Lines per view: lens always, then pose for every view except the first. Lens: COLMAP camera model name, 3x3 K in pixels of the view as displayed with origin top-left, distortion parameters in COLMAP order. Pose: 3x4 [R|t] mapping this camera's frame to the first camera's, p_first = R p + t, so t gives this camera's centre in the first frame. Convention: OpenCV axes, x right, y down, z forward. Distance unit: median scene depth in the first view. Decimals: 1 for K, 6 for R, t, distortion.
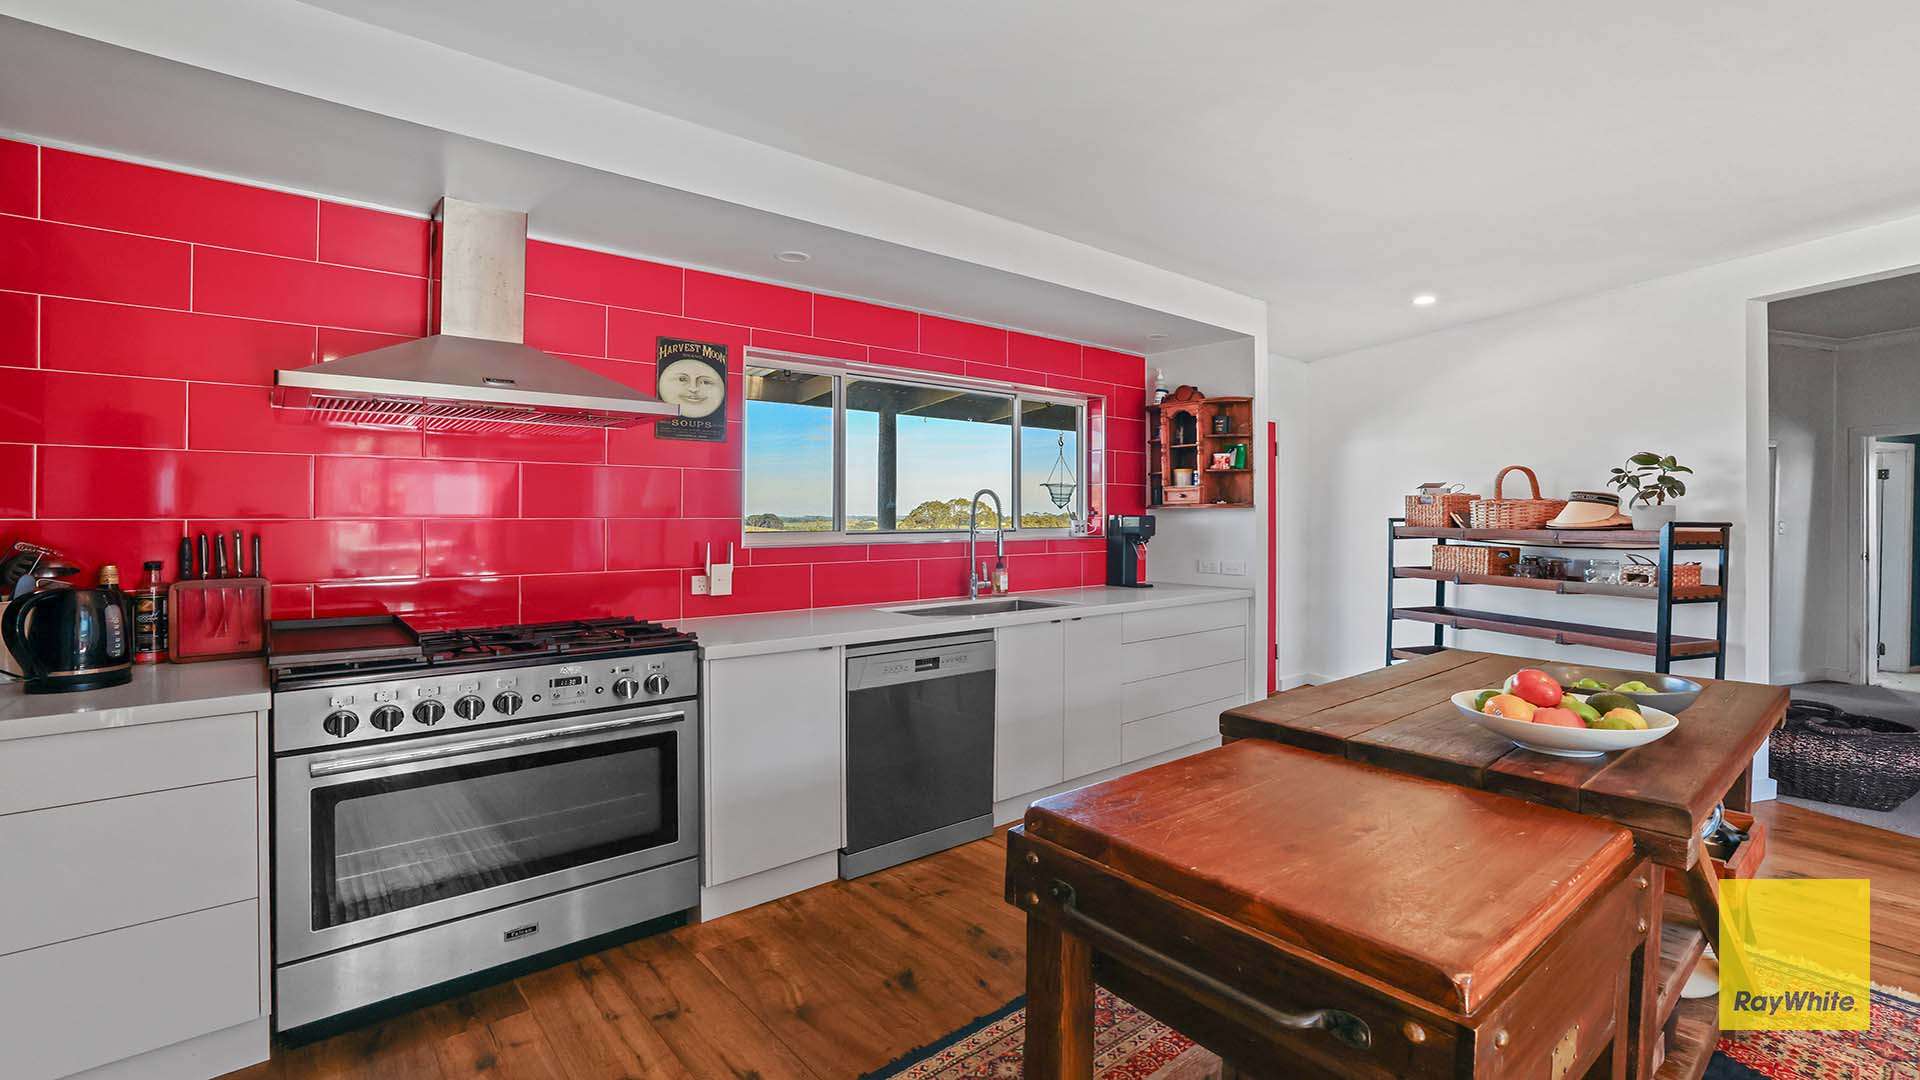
lens RADIAL K [[857.4, 0, 961.0], [0, 857.4, 528.7], [0, 0, 1]] dist [0.000748, 0.000317]
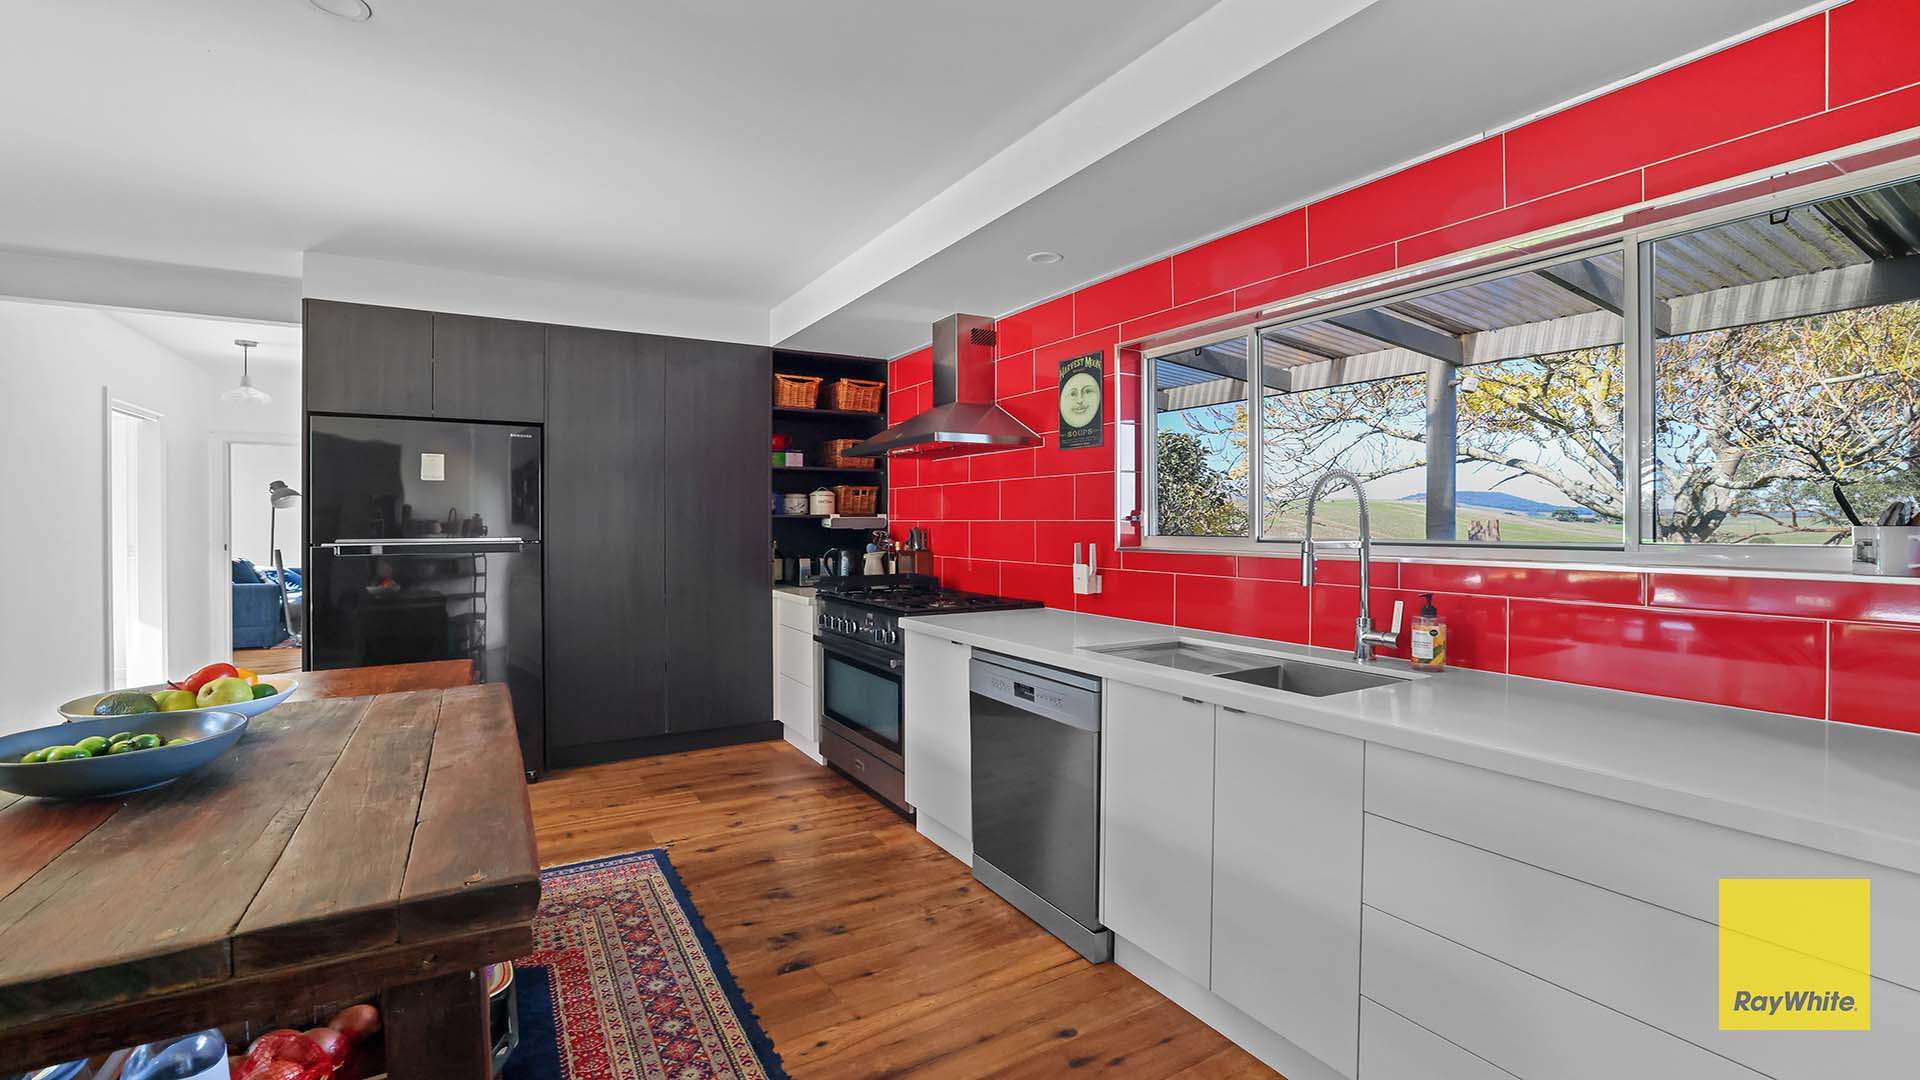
lens RADIAL K [[836.0, 0, 950.0], [0, 836.0, 520.5], [0, 0, 1]] dist [-0.020866, -0.000066]
pose [[-0.172476, 0.006332, -0.984993, 0.806546], [-0.009808, 0.999919, 0.008146, -0.019207], [0.984965, 0.011066, -0.172400, 1.088862]]
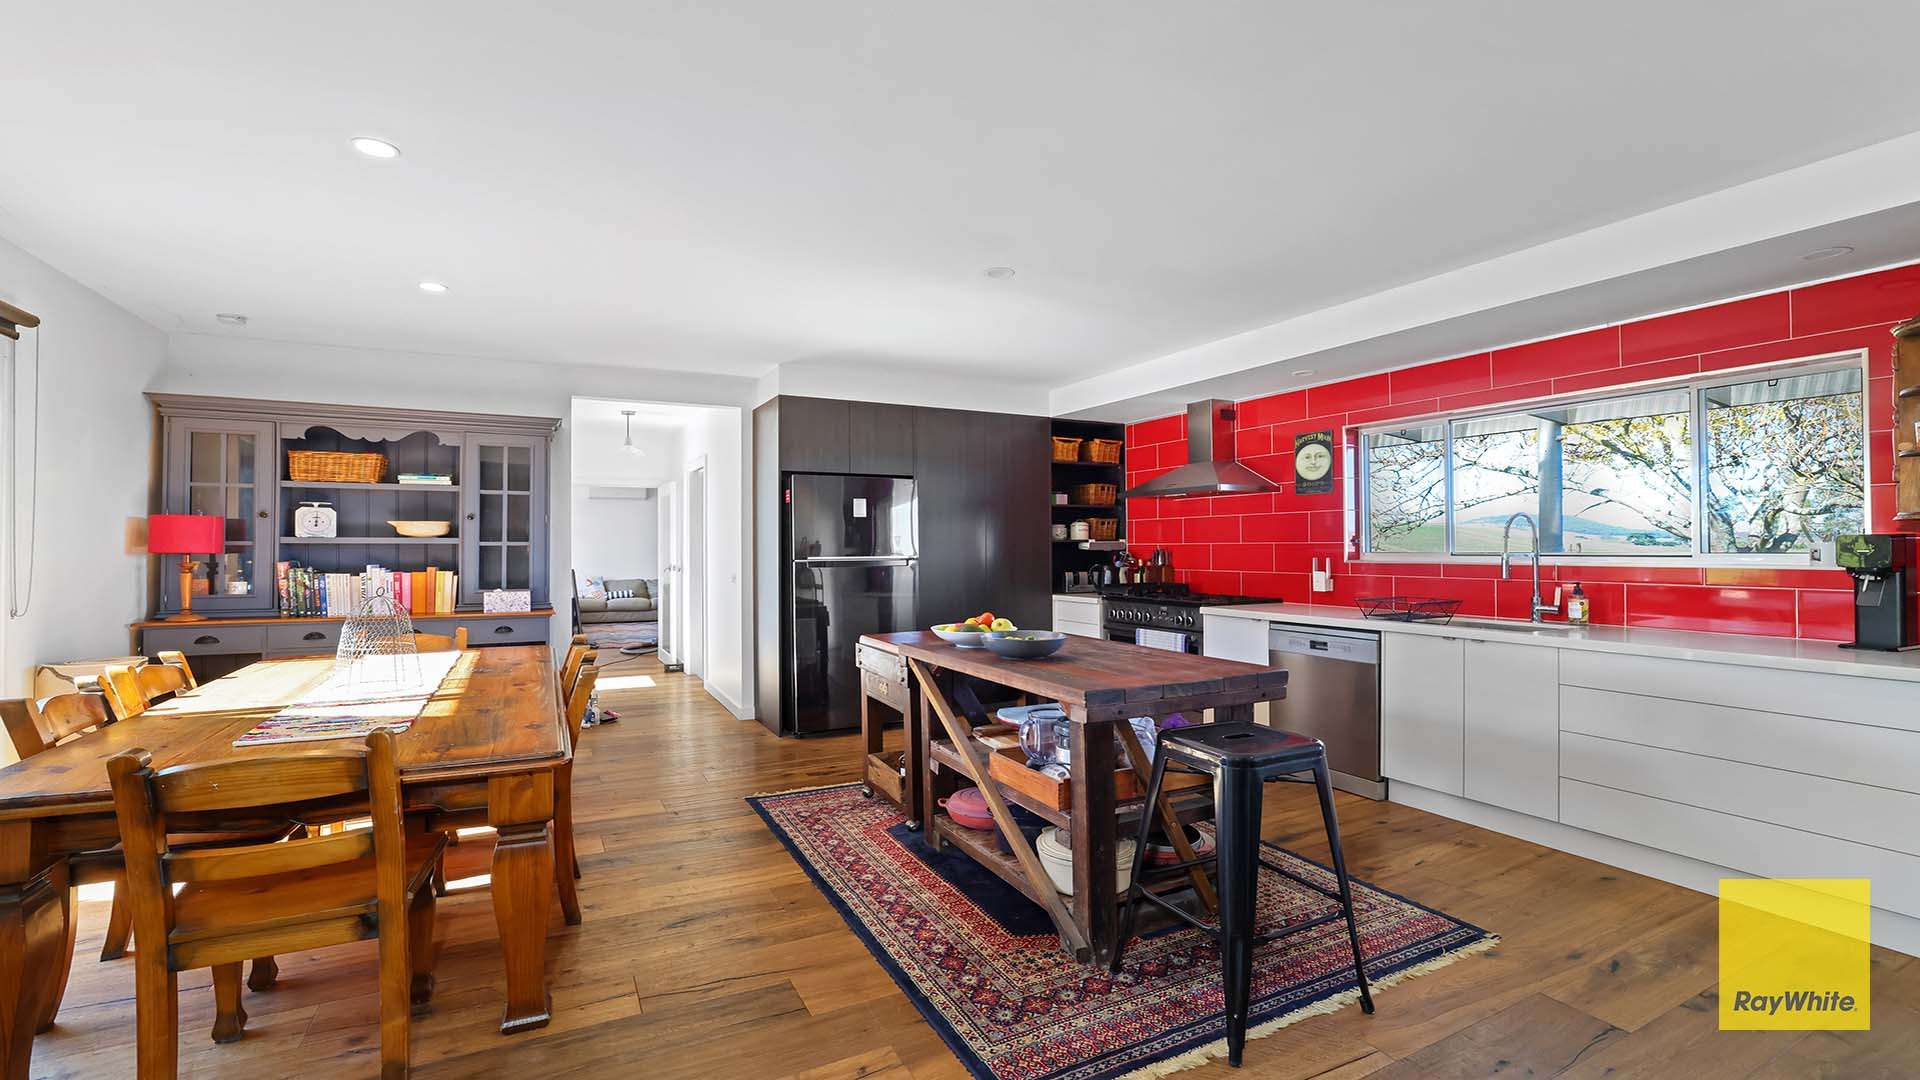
lens RADIAL K [[857.4, 0, 961.0], [0, 857.4, 528.7], [0, 0, 1]] dist [0.000748, 0.000317]
pose [[-0.201916, -0.013333, -0.979312, 1.493465], [-0.006760, 0.999902, -0.012220, -0.014140], [0.979379, 0.004153, -0.201987, 0.721462]]
